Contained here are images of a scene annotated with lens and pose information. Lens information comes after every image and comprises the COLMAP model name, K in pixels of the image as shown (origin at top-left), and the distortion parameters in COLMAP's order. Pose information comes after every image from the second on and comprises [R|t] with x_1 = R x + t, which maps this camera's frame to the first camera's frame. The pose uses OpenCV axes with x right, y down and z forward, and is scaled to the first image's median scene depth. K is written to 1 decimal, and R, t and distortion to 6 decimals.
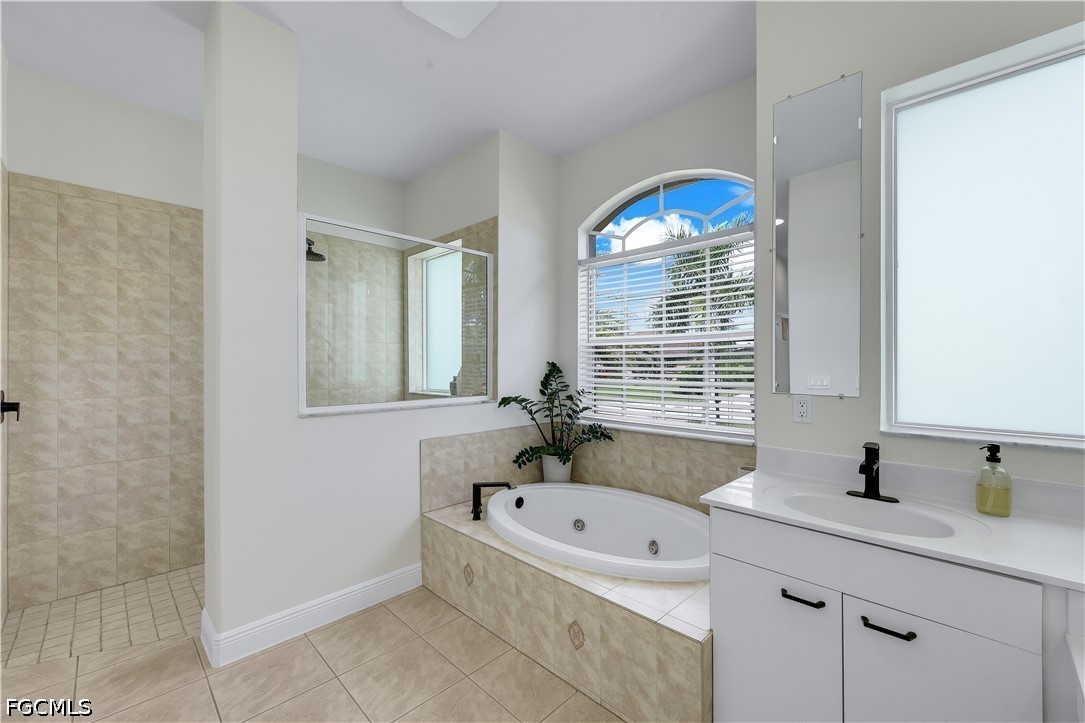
lens RADIAL K [[436.5, 0, 540.3], [0, 436.5, 366.6], [0, 0, 1]] dist [-0.002663, 0.000088]
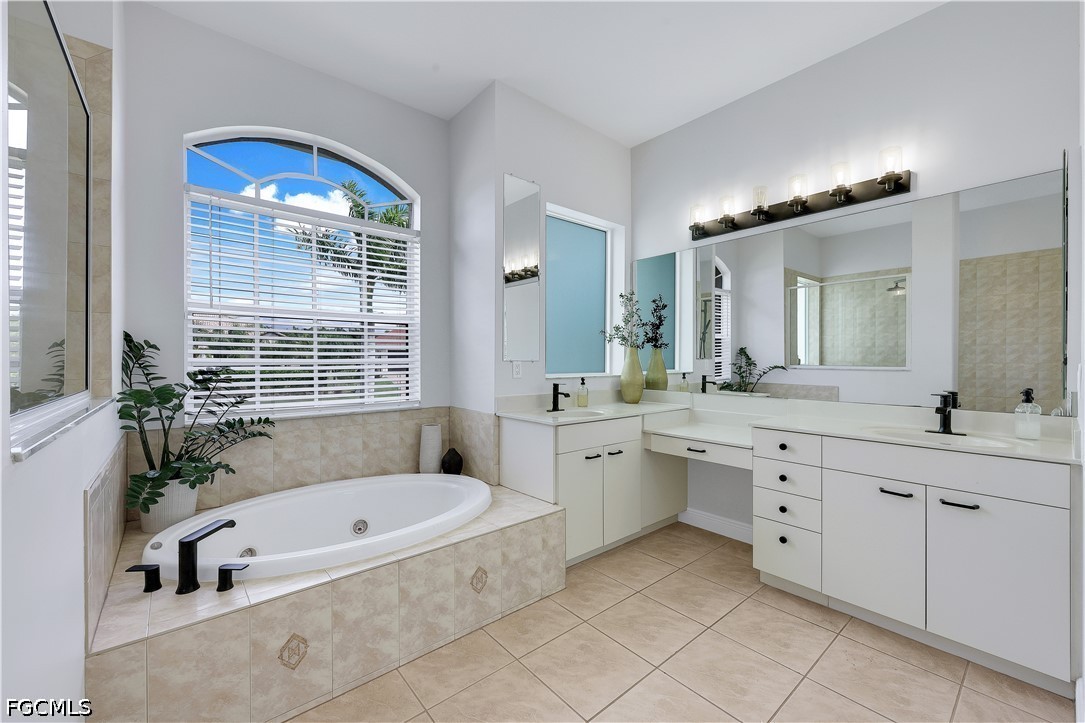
lens RADIAL K [[436.5, 0, 544.6], [0, 436.5, 358.7], [0, 0, 1]] dist [-0.002663, 0.000088]
pose [[0.084920, -0.000160, 0.996388, -0.679672], [0.004202, 0.999991, -0.000198, 0.037763], [-0.996379, 0.004204, 0.084920, 0.499742]]
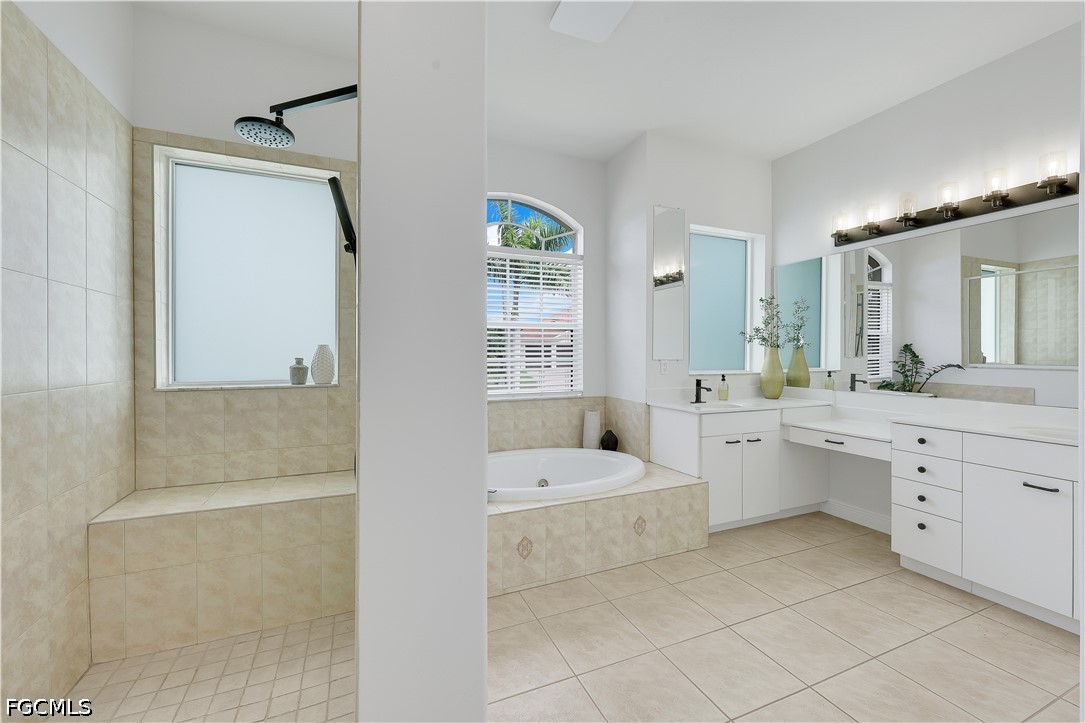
lens RADIAL K [[436.5, 0, 540.7], [0, 436.5, 356.3], [0, 0, 1]] dist [-0.002663, 0.000088]
pose [[0.379487, -0.007059, 0.925170, -0.947118], [0.003958, 0.999974, 0.006006, 0.022966], [-0.925188, 0.001383, 0.379505, 0.507501]]
